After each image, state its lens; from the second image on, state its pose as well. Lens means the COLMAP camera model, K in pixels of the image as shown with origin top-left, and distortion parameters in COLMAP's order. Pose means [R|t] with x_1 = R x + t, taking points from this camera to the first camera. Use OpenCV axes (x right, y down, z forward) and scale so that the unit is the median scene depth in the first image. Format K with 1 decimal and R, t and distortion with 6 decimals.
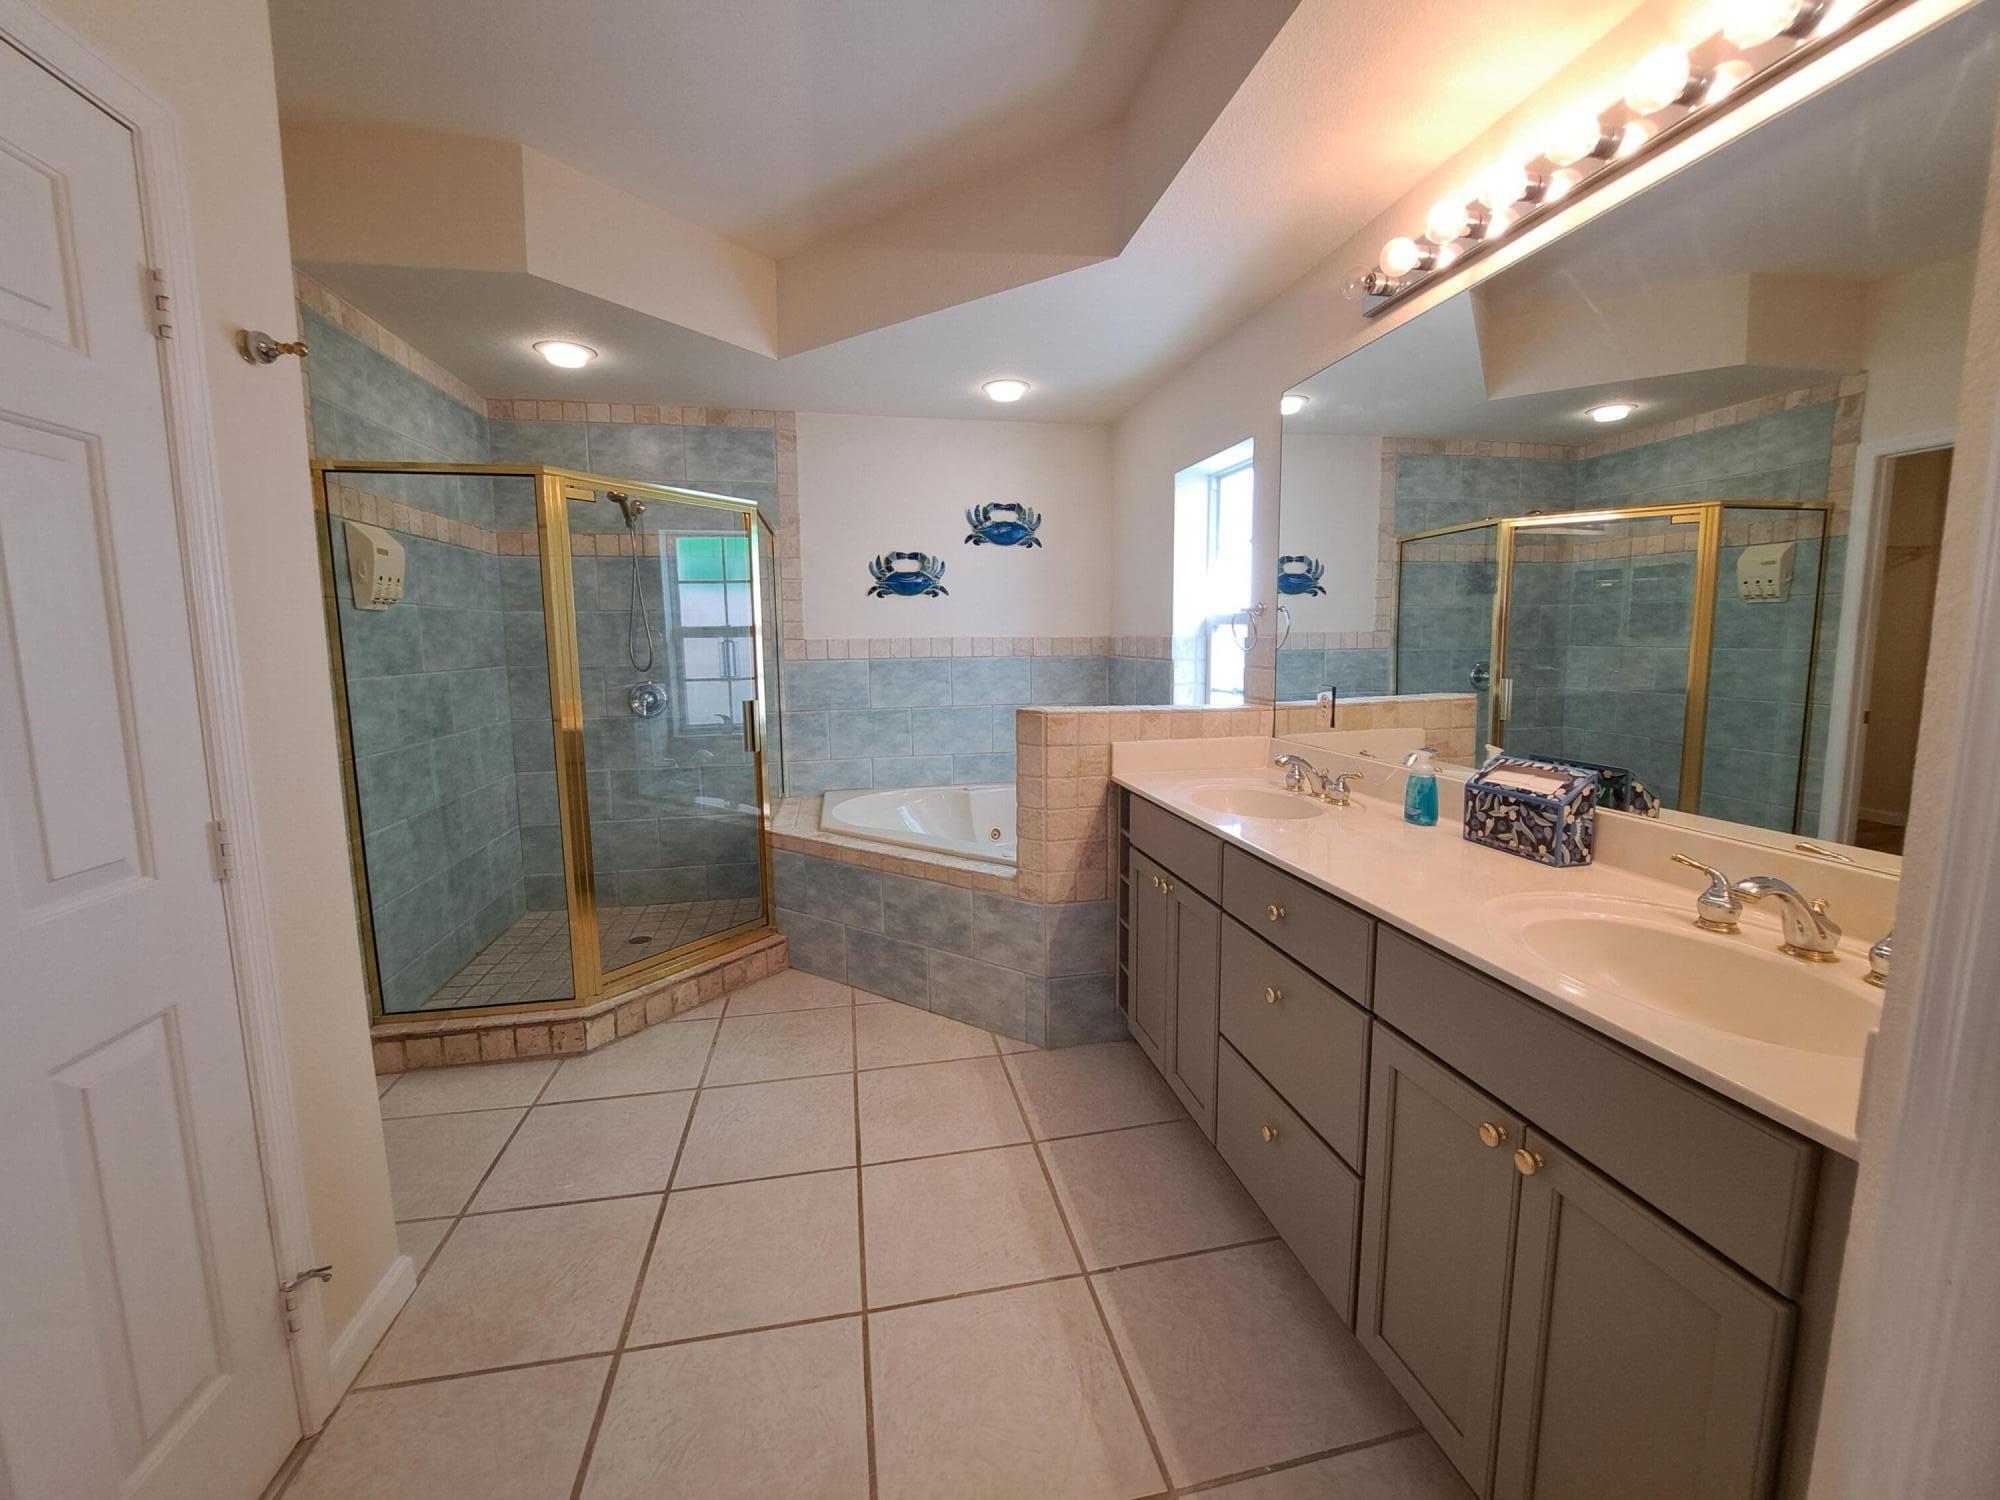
lens RADIAL K [[806.9, 0, 1006.3], [0, 806.9, 726.8], [0, 0, 1]] dist [-0.014664, -0.000160]
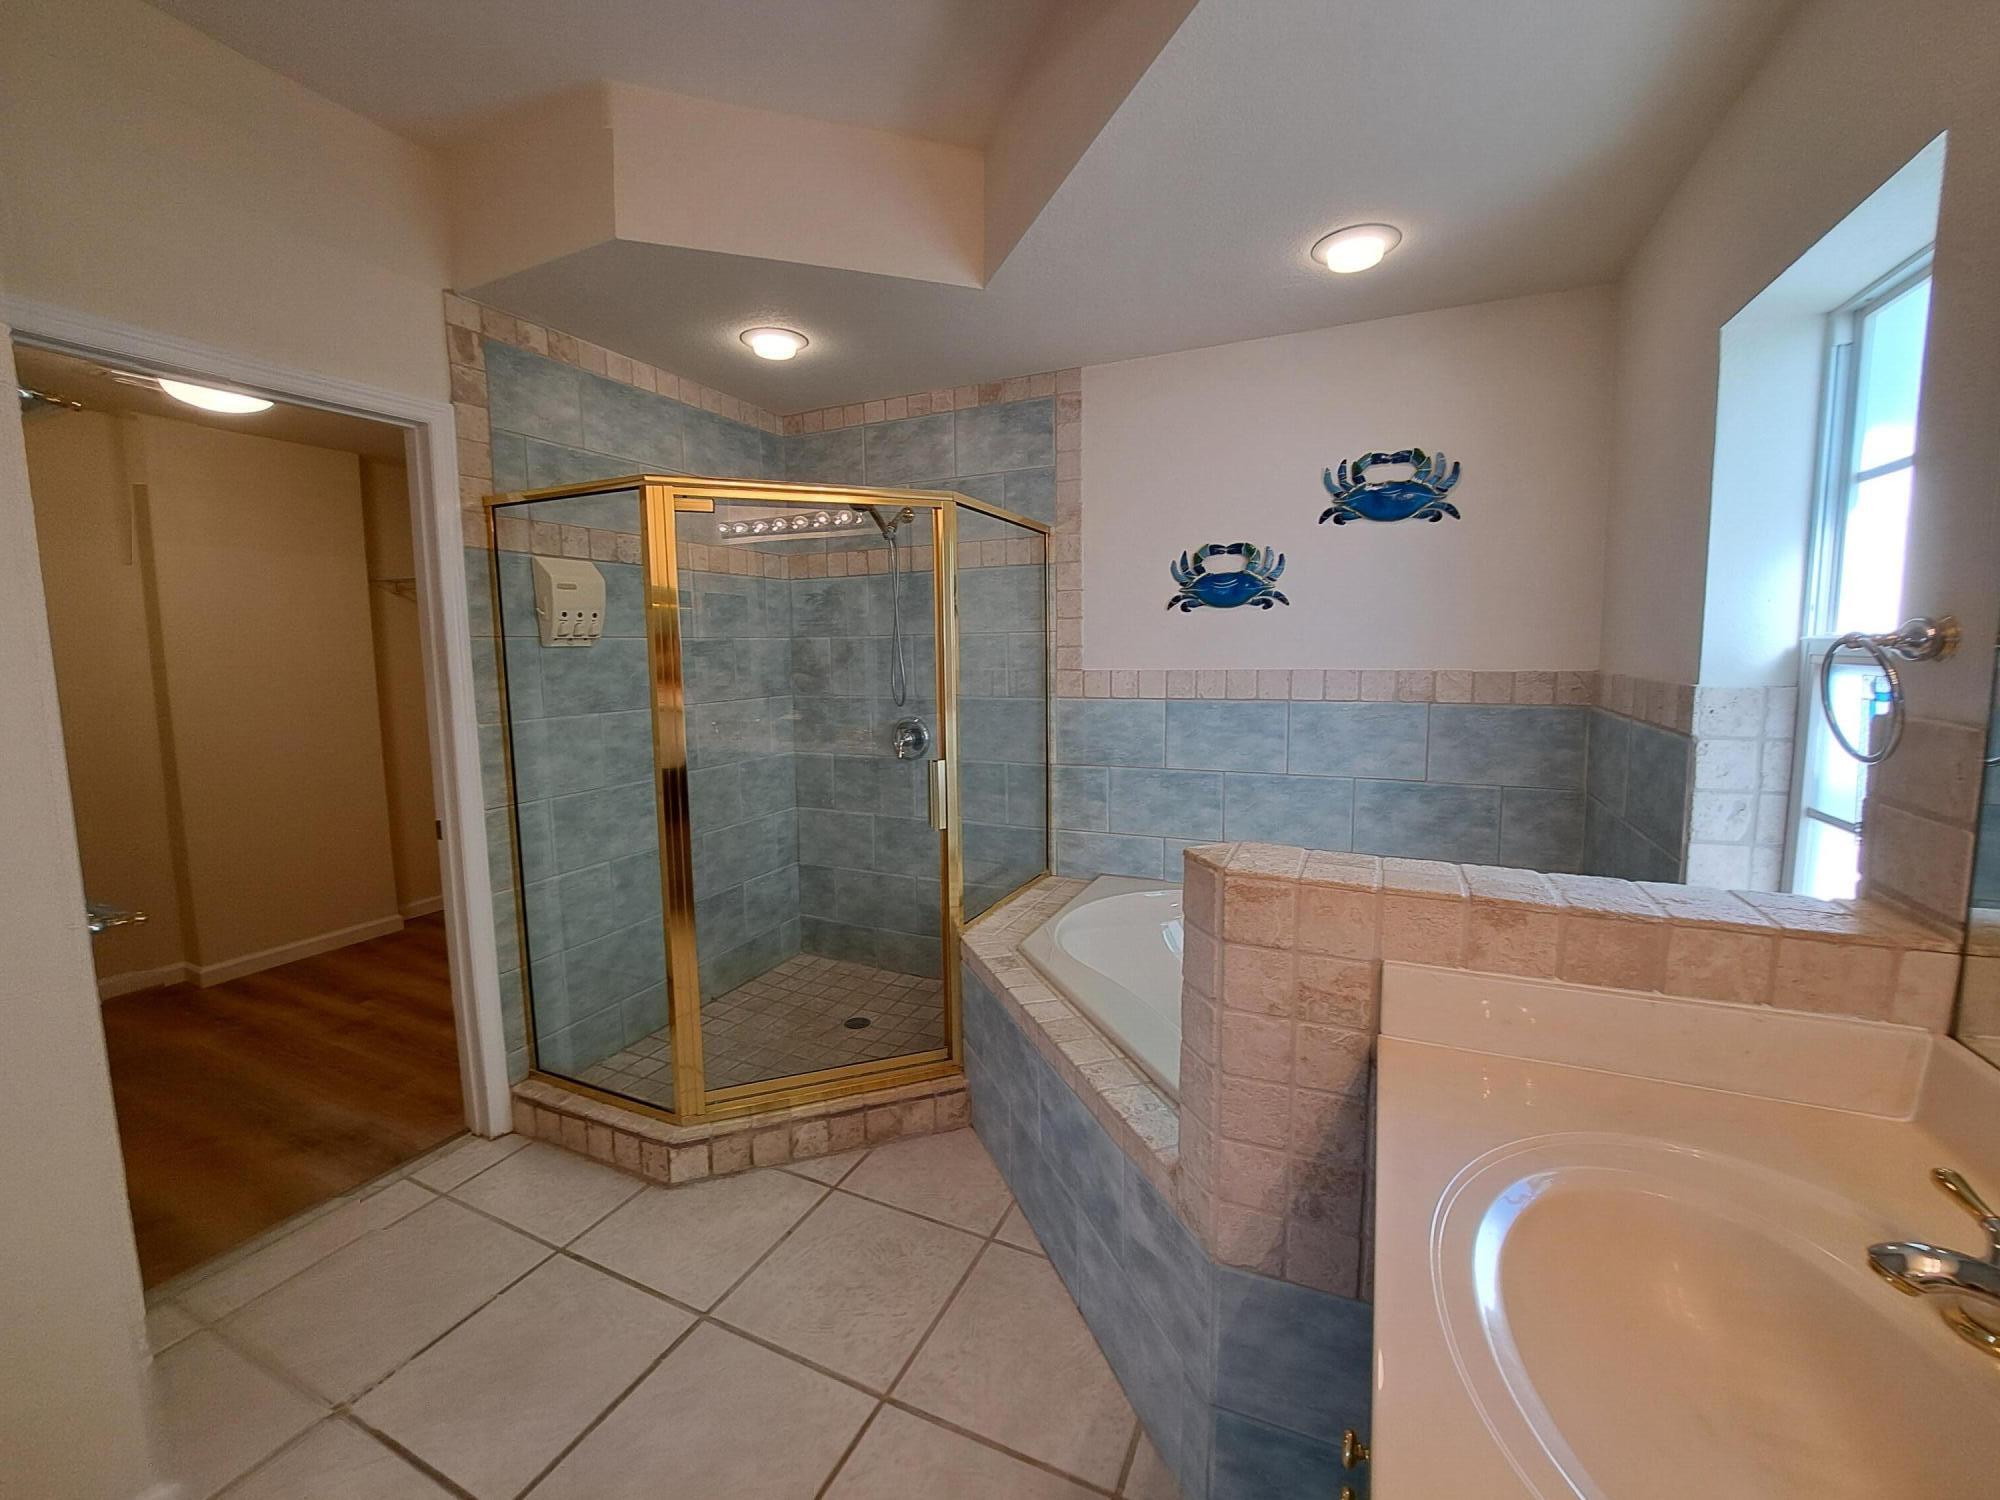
lens RADIAL K [[806.9, 0, 1006.3], [0, 806.9, 726.8], [0, 0, 1]] dist [-0.014664, -0.000160]
pose [[0.803592, 0.057752, -0.592371, 0.169742], [-0.059085, 0.998106, 0.017155, -0.077914], [0.592240, 0.021215, 0.805482, 0.425408]]
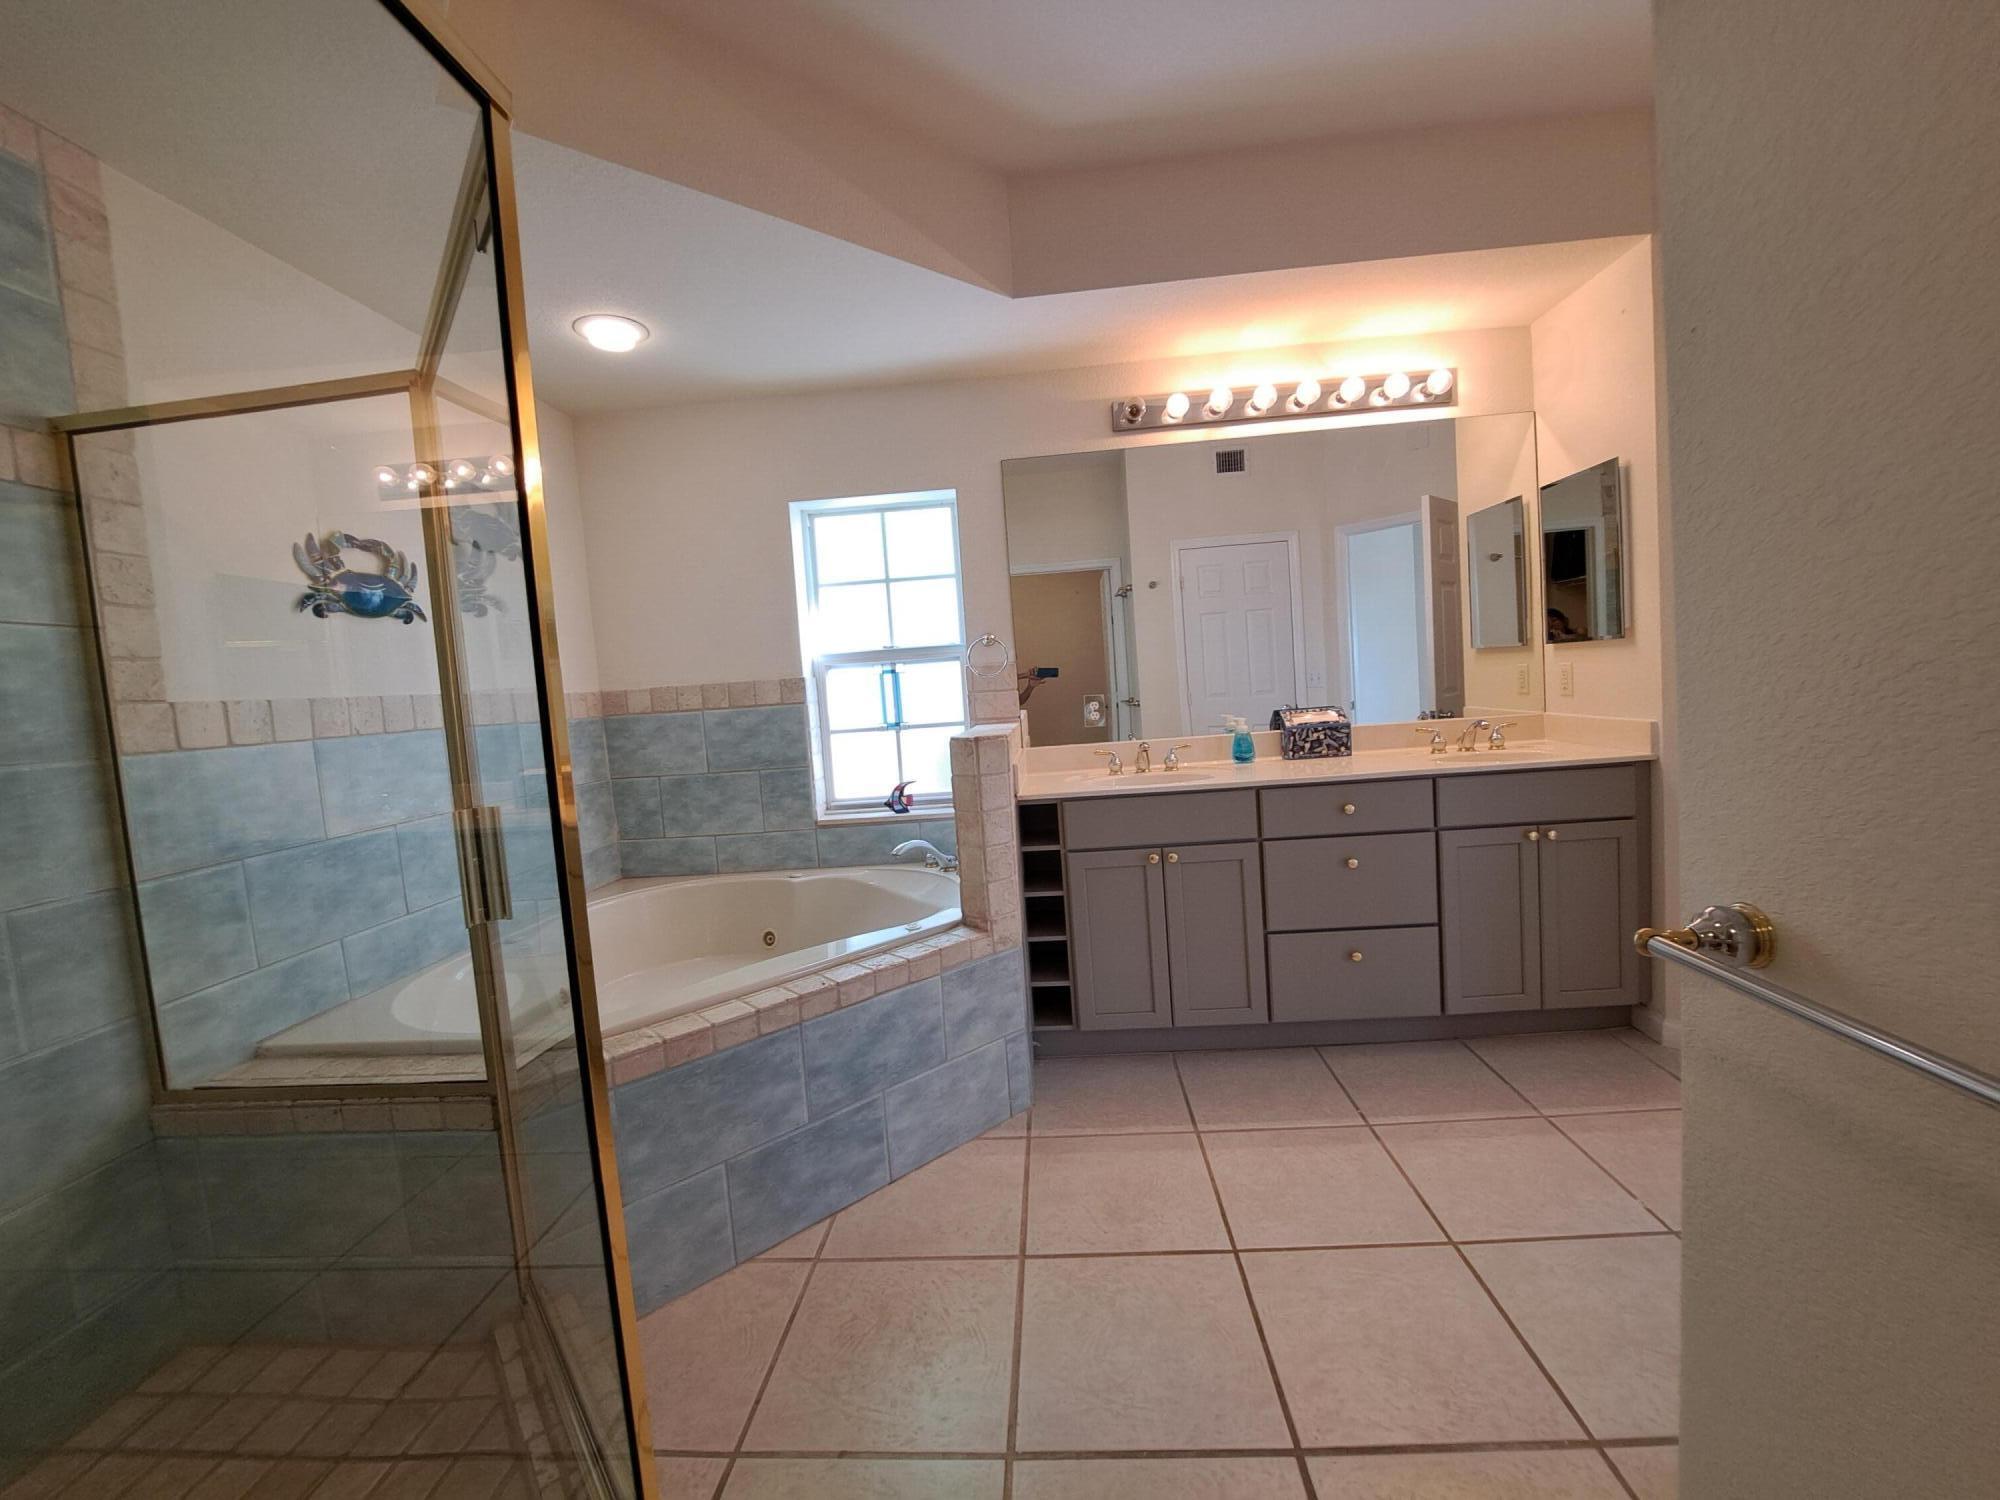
lens RADIAL K [[802.8, 0, 1009.9], [0, 802.8, 732.2], [0, 0, 1]] dist [-0.011393, 0.000121]
pose [[0.257738, -0.064250, 0.964076, -0.646043], [0.175069, 0.984377, 0.018800, -0.029220], [-0.950222, 0.163935, 0.264960, 0.578030]]
